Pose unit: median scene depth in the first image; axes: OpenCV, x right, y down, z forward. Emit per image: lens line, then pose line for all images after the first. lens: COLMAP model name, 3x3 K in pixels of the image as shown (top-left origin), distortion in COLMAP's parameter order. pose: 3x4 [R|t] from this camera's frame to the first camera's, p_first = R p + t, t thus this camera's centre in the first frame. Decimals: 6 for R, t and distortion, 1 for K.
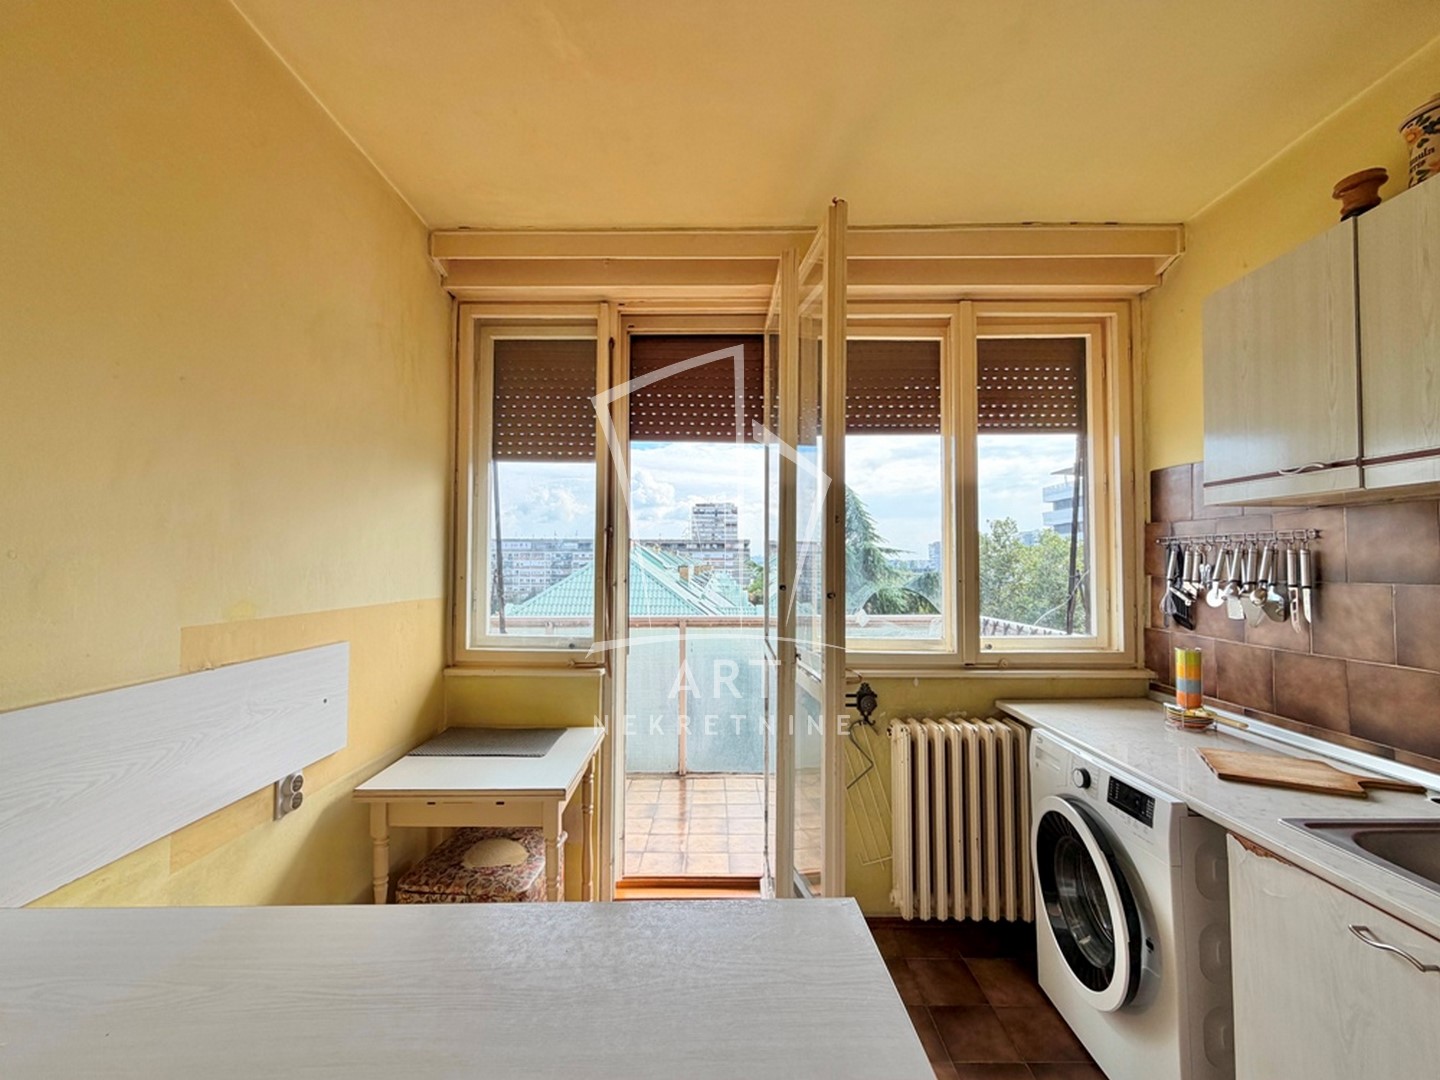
lens RADIAL K [[572.6, 0, 714.7], [0, 572.6, 542.9], [0, 0, 1]] dist [0.000240, -0.000636]
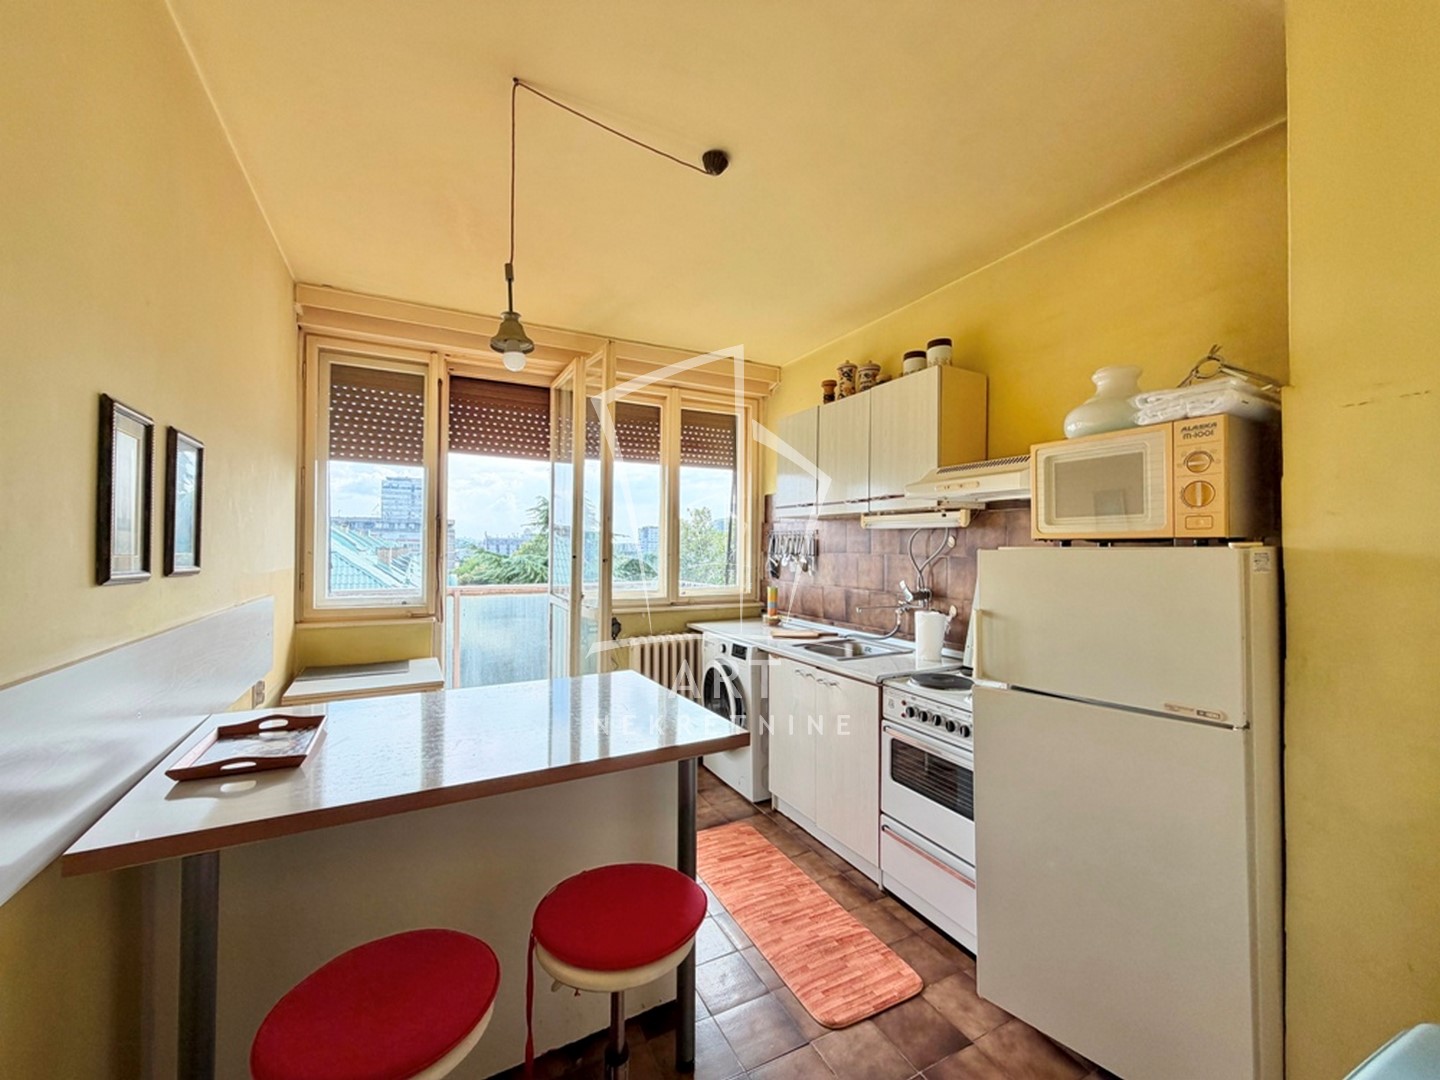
lens RADIAL K [[572.6, 0, 714.7], [0, 572.6, 542.9], [0, 0, 1]] dist [0.000240, -0.000636]
pose [[0.881564, 0.008246, 0.471993, -0.260519], [-0.022318, 0.999457, 0.024224, -0.012398], [-0.471537, -0.031889, 0.881270, -0.573570]]
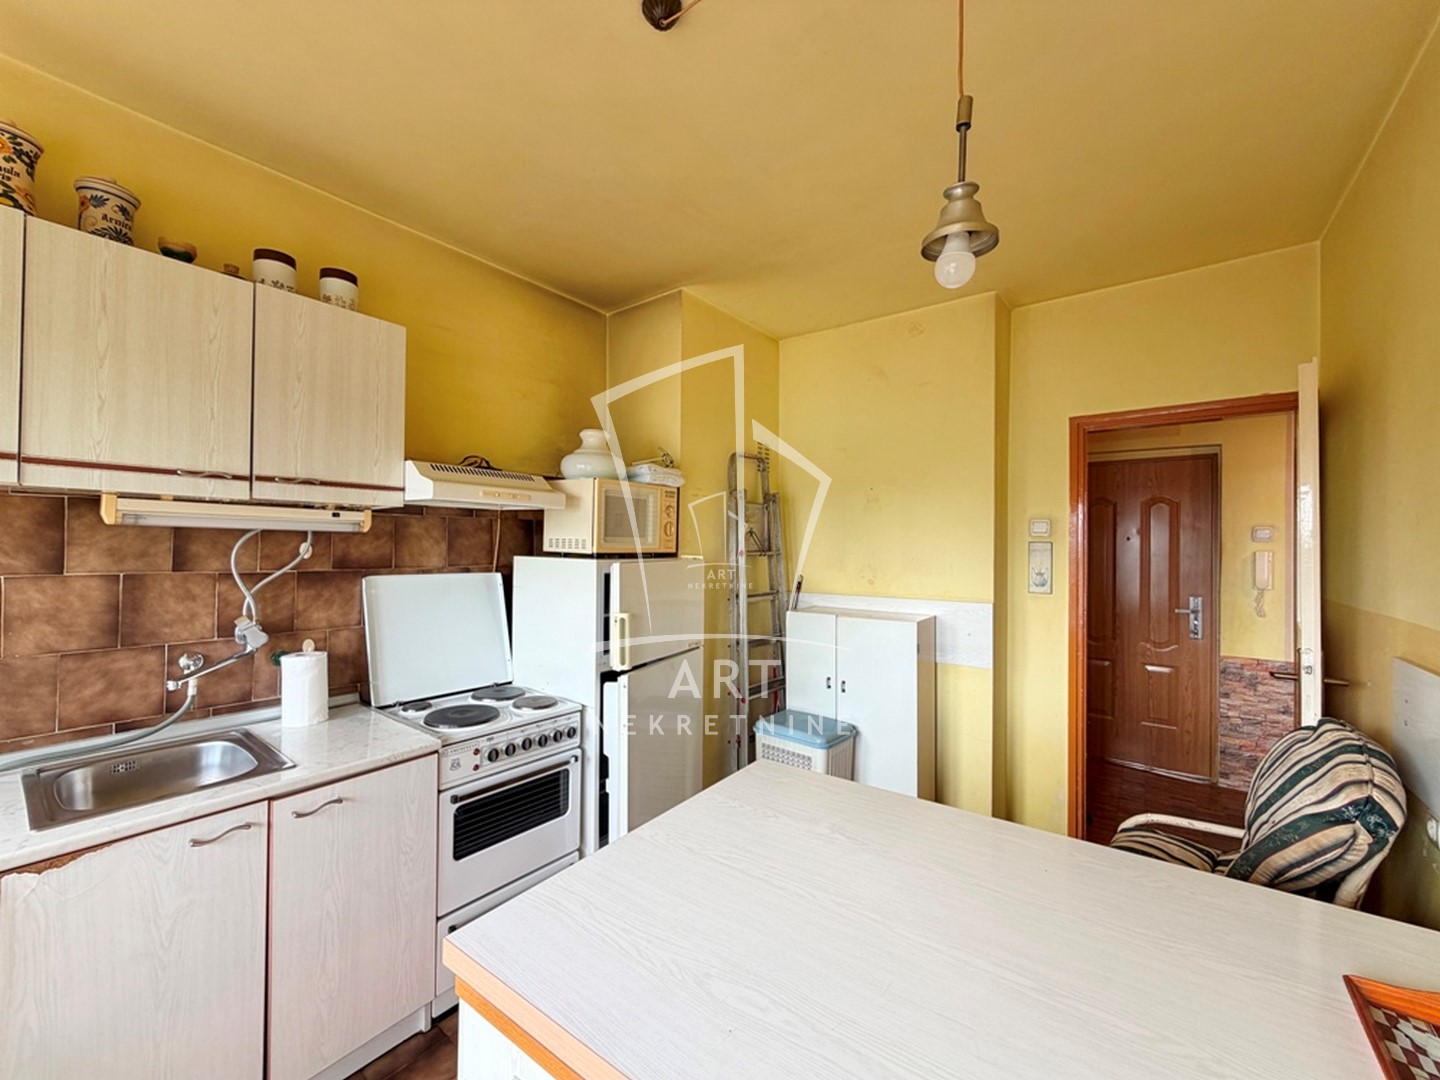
lens RADIAL K [[572.6, 0, 714.7], [0, 572.6, 542.9], [0, 0, 1]] dist [0.000240, -0.000636]
pose [[-0.803240, -0.004992, 0.595634, -0.256401], [-0.033624, 0.998750, -0.036973, 0.003248], [-0.594705, -0.049726, -0.802405, 0.597625]]
